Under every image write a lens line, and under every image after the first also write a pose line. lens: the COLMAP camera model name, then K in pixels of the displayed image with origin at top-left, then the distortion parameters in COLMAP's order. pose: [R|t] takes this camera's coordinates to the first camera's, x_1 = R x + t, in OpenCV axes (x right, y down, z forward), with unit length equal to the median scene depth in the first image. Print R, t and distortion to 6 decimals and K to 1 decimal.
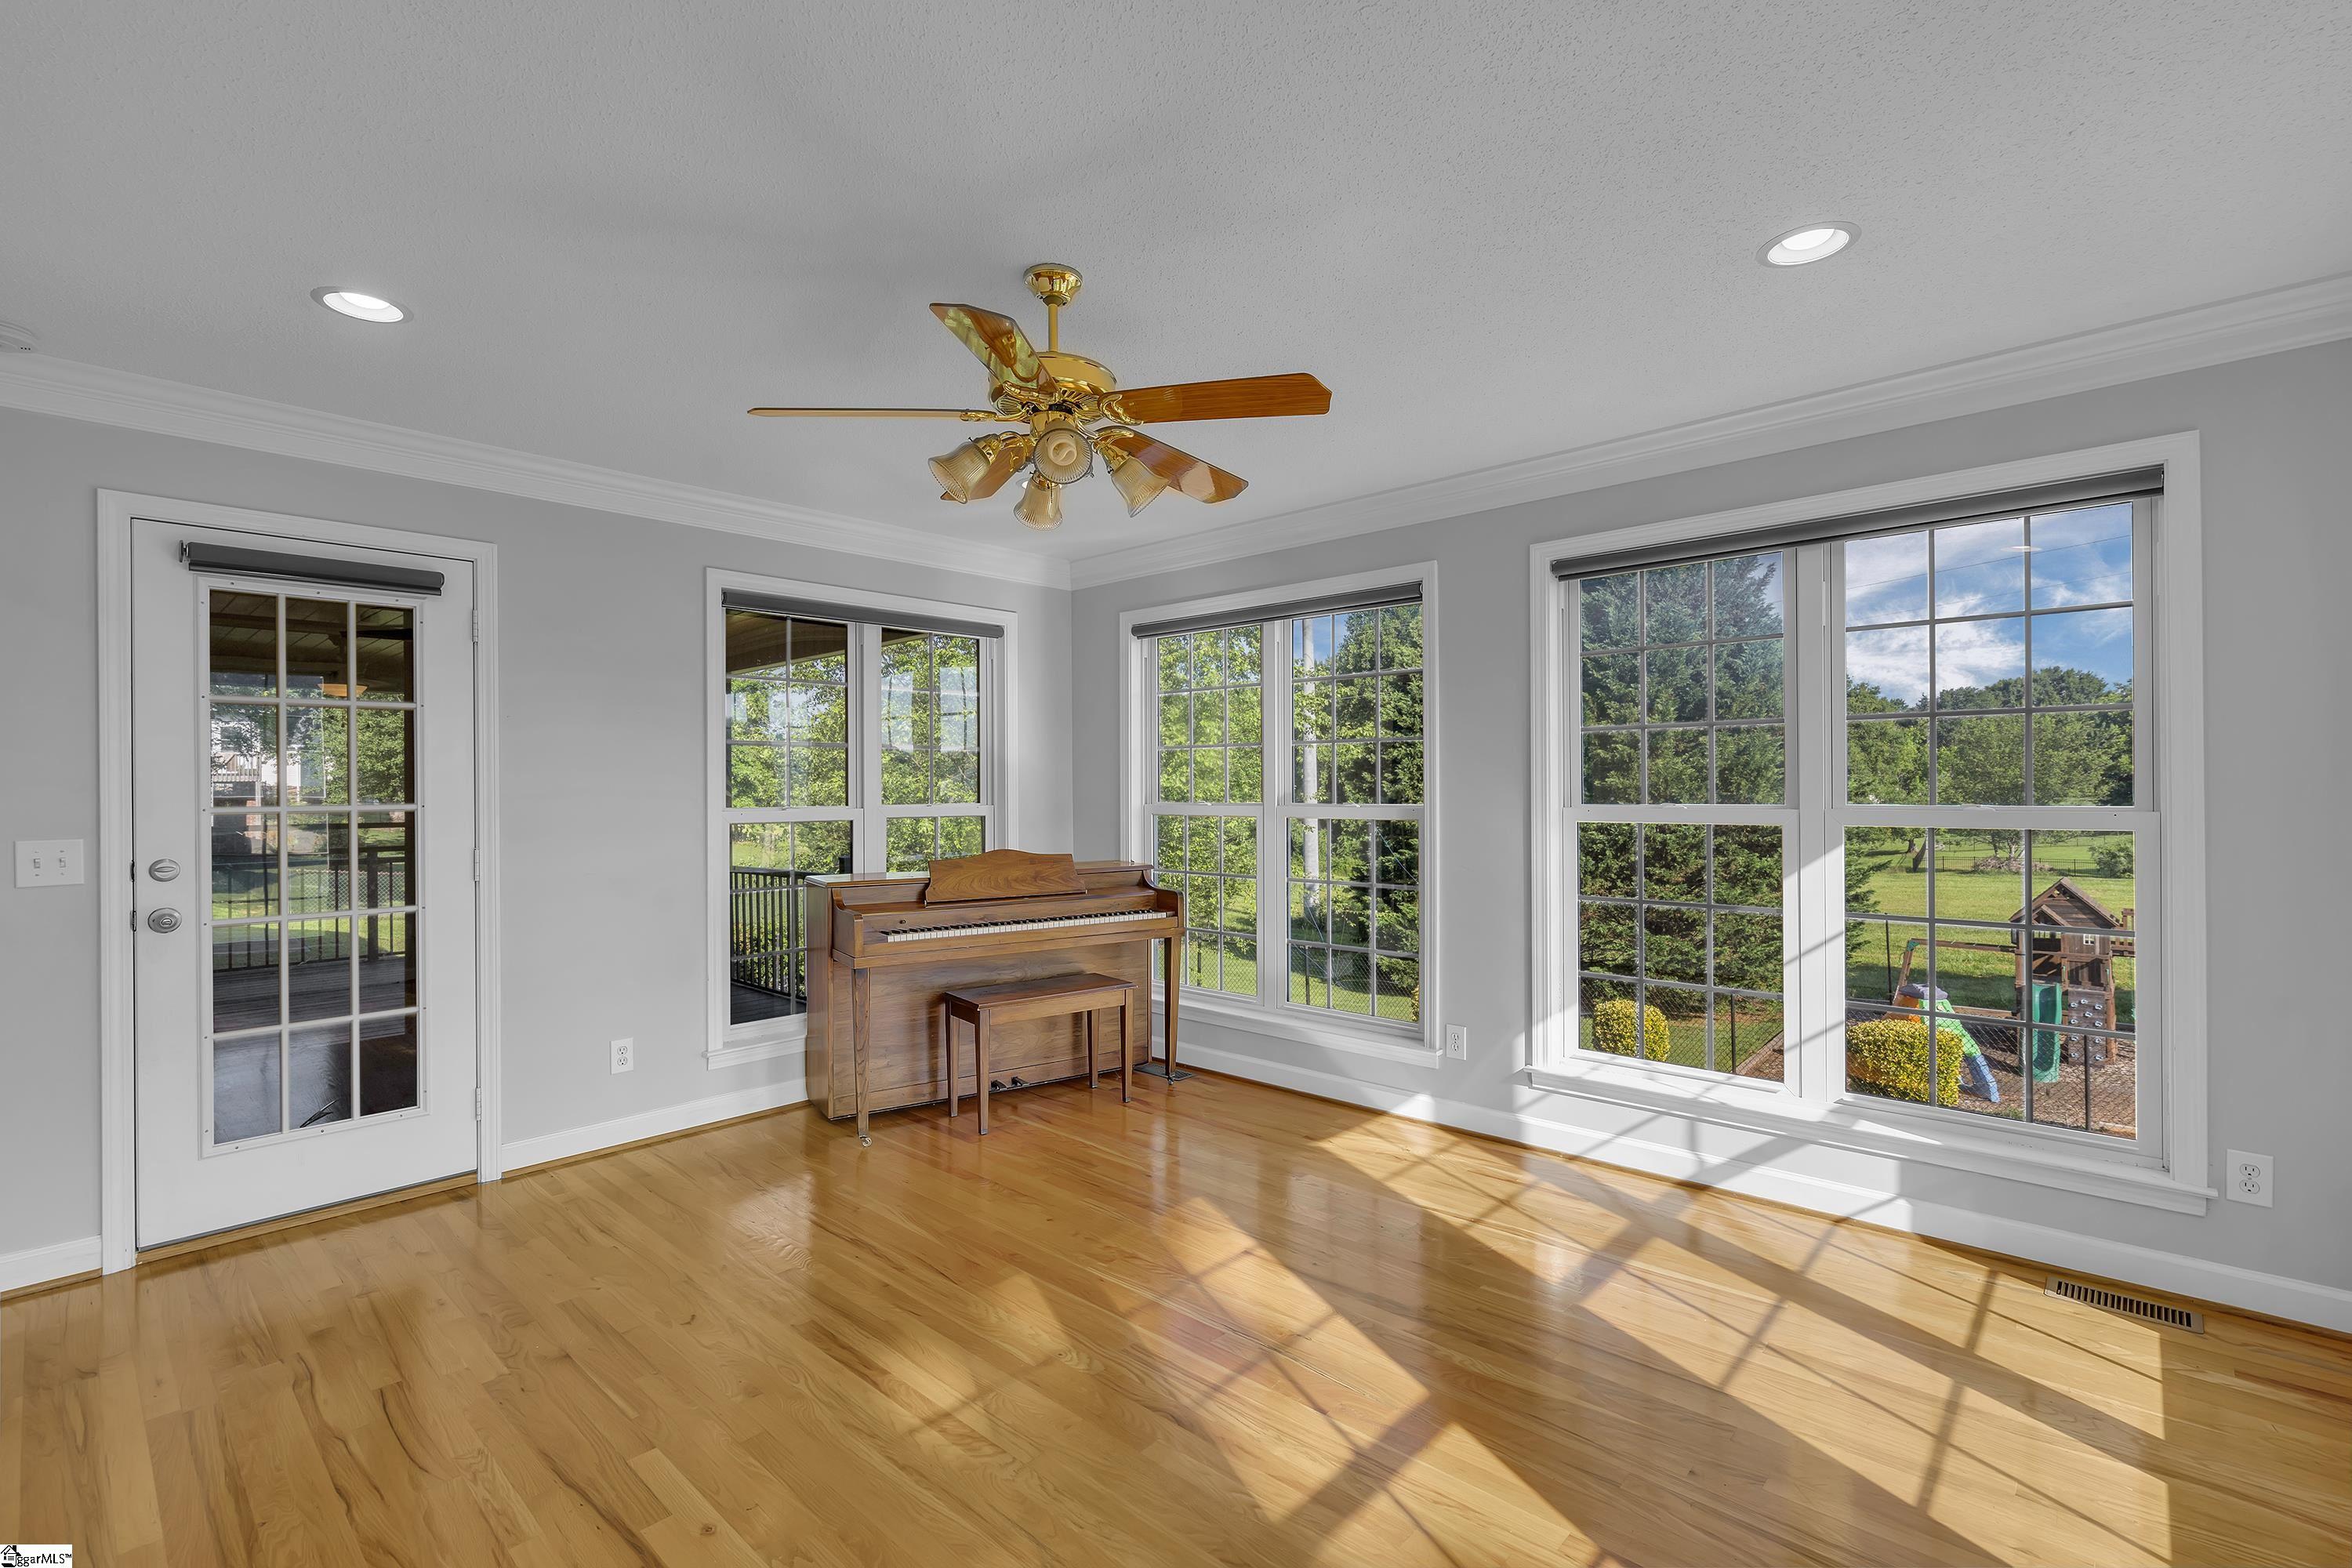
lens RADIAL K [[1042.4, 0, 1118.5], [0, 1042.4, 789.6], [0, 0, 1]] dist [0.000312, 0.000724]
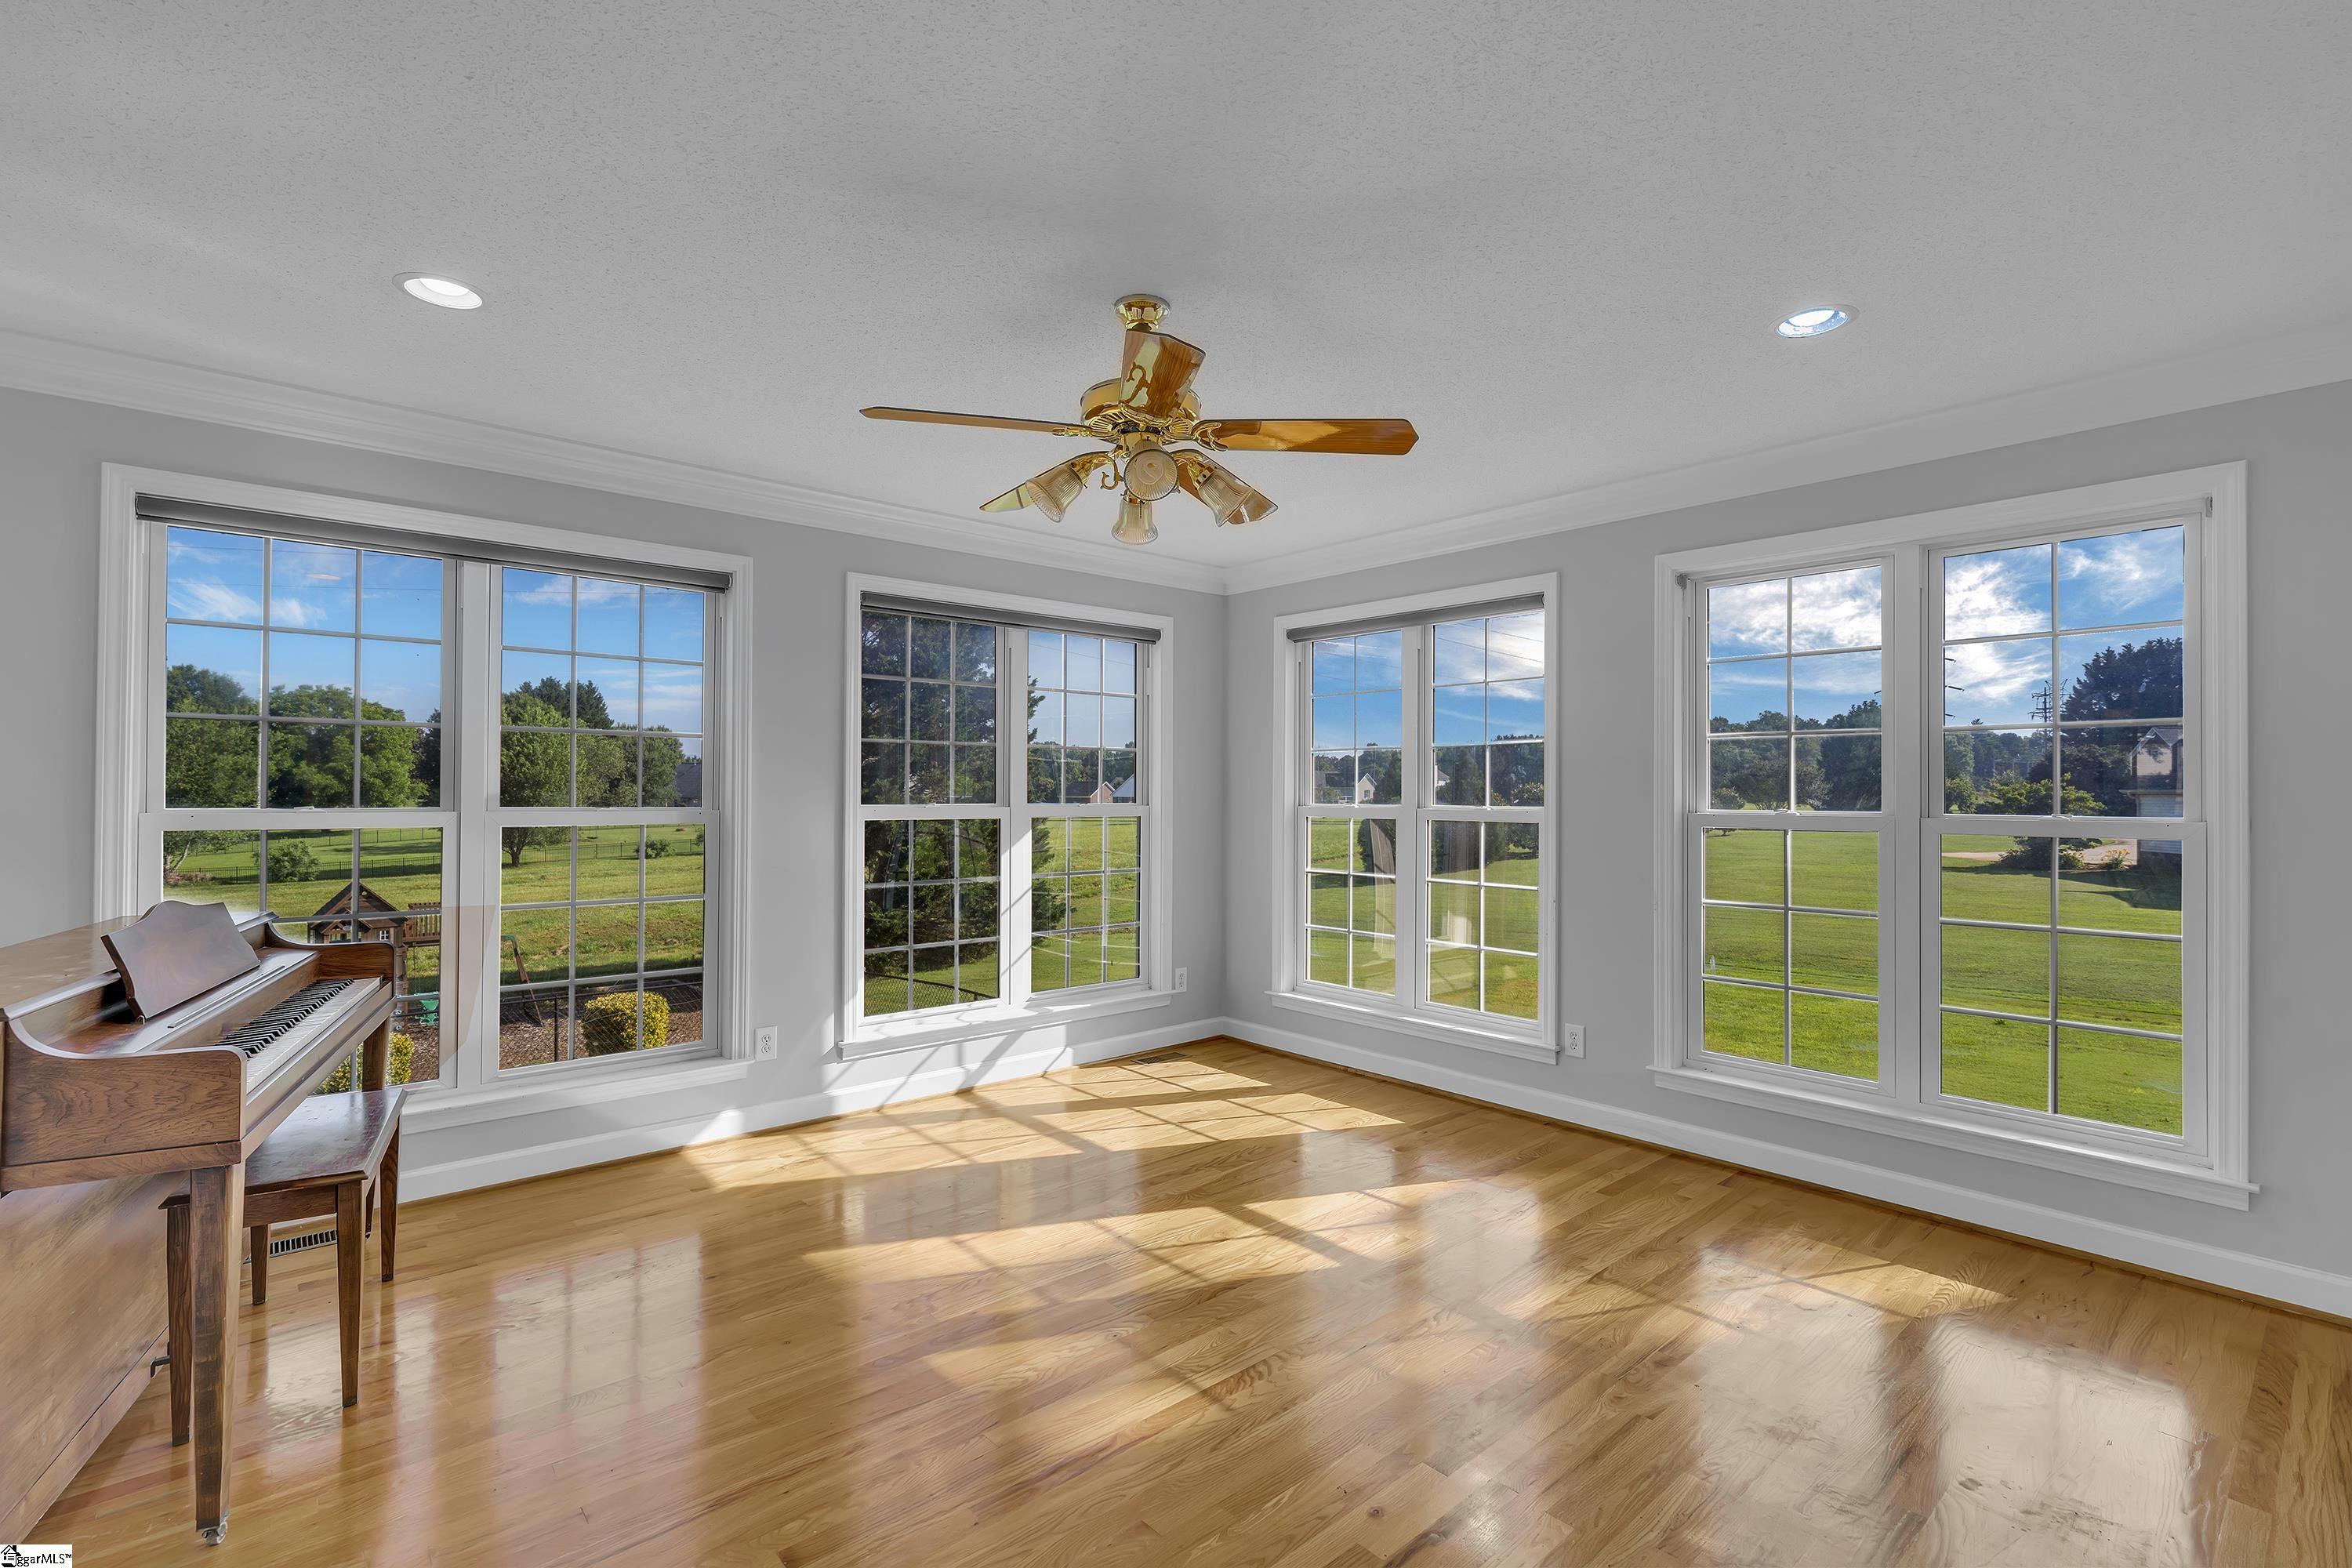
lens RADIAL K [[1051.6, 0, 1222.5], [0, 1051.6, 784.0], [0, 0, 1]] dist [-0.001321, -0.000115]
pose [[0.062647, 0.017287, 0.997886, -0.806126], [-0.006946, 0.999833, -0.016885, 0.007878], [-0.998012, -0.005874, 0.062757, 0.609129]]
